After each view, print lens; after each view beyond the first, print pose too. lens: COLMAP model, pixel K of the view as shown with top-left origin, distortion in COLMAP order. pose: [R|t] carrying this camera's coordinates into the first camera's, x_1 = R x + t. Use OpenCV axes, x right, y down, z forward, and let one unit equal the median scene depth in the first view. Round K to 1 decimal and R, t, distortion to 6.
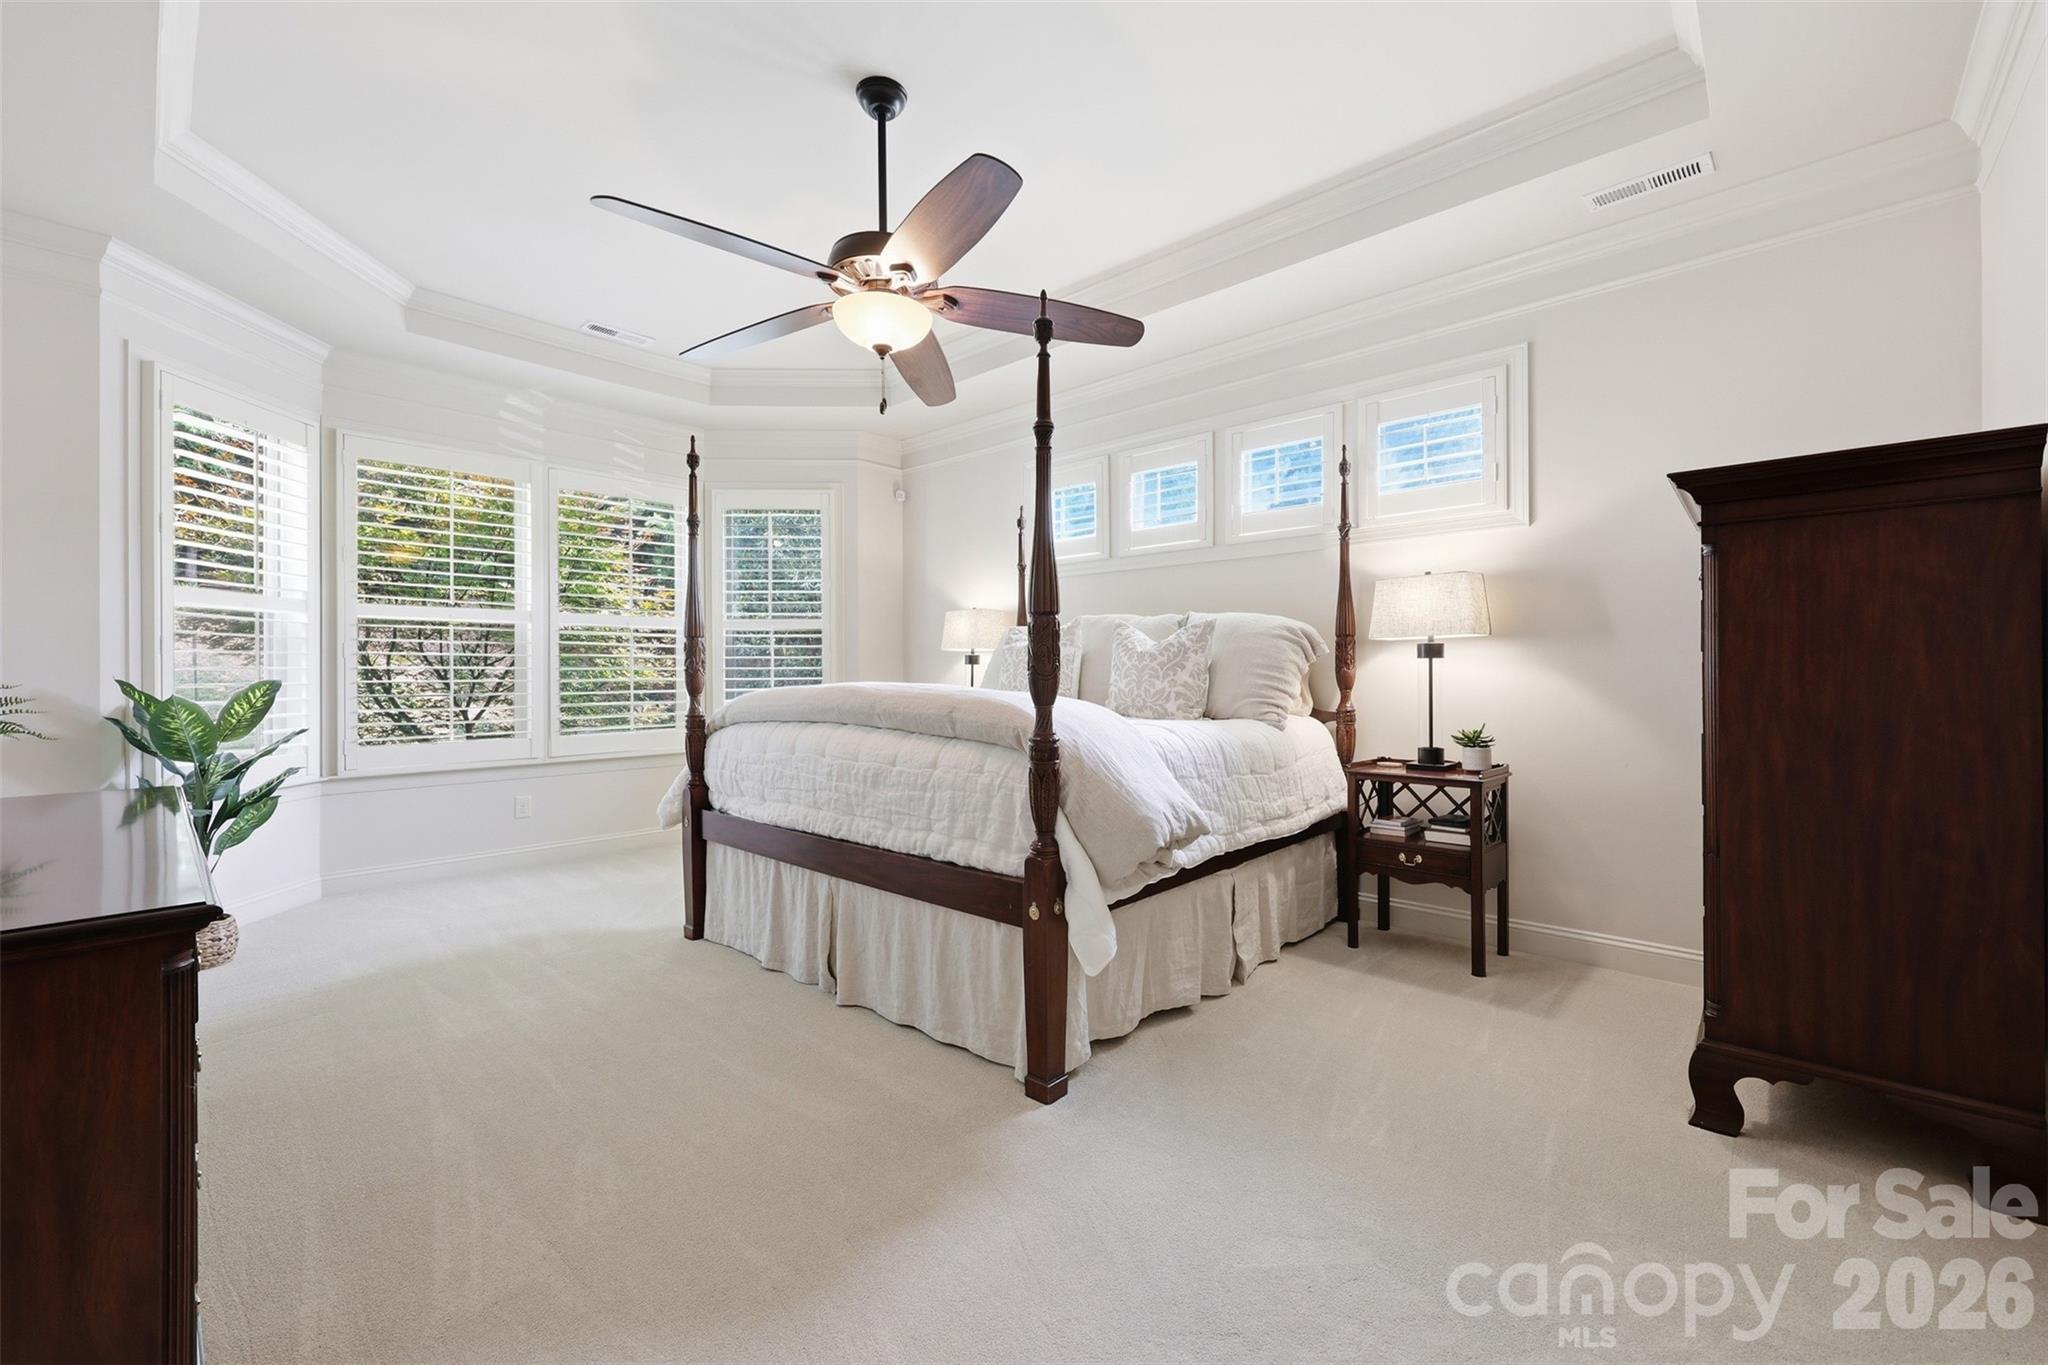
lens RADIAL K [[840.3, 0, 1021.7], [0, 840.3, 673.1], [0, 0, 1]] dist [0.000470, -0.000053]
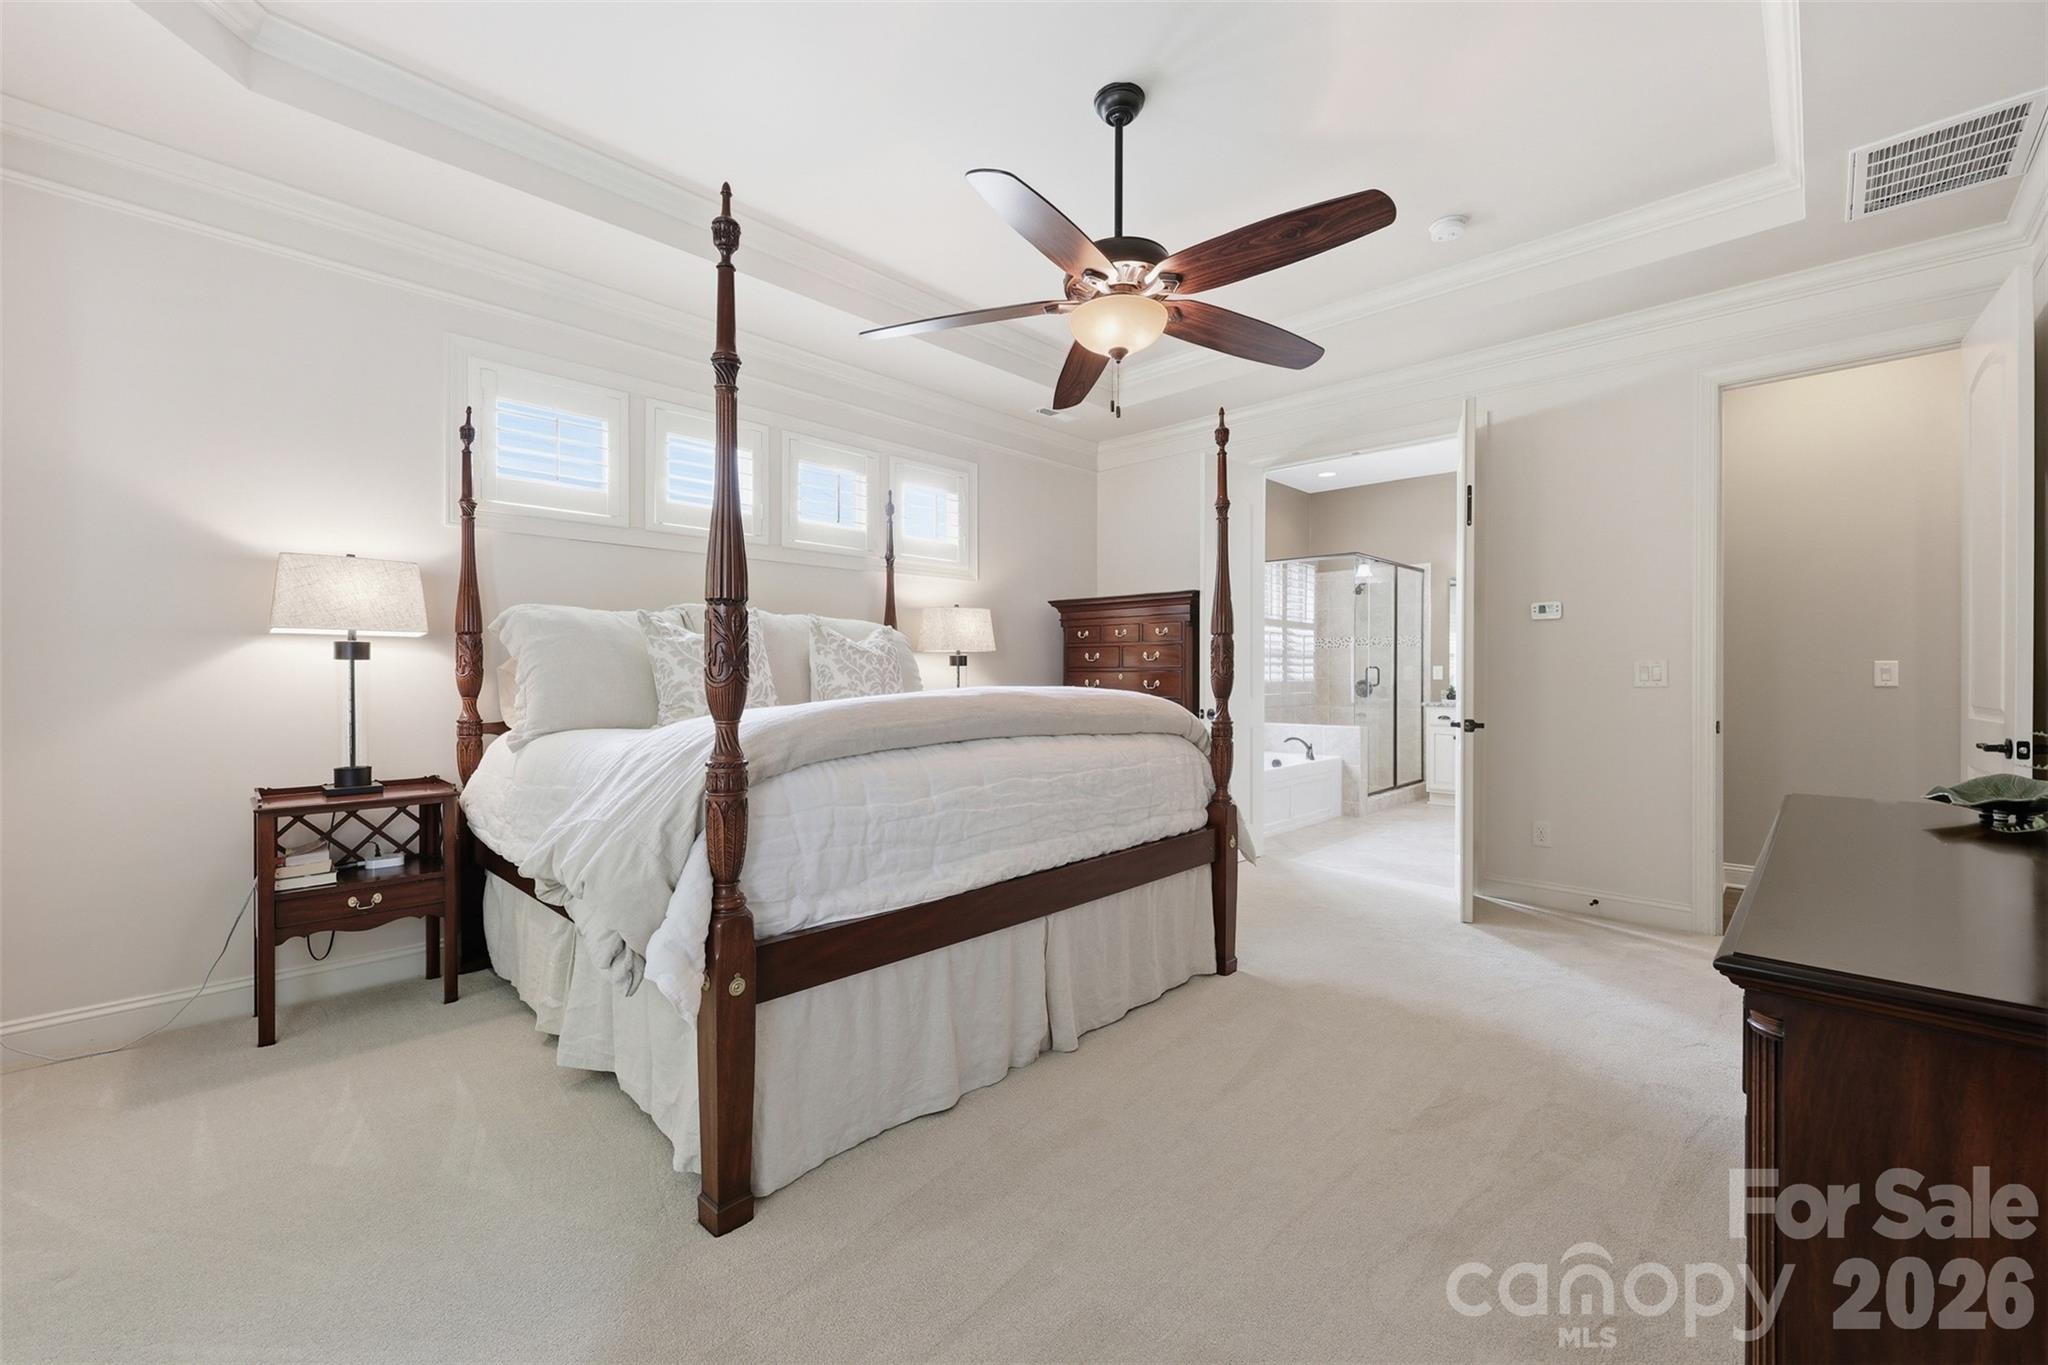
lens RADIAL K [[840.3, 0, 1025.3], [0, 840.3, 682.2], [0, 0, 1]] dist [0.000470, -0.000053]
pose [[0.013199, -0.002935, 0.999909, -0.348688], [-0.002012, 0.999994, 0.002961, 0.001362], [-0.999911, -0.002051, 0.013193, 0.328419]]
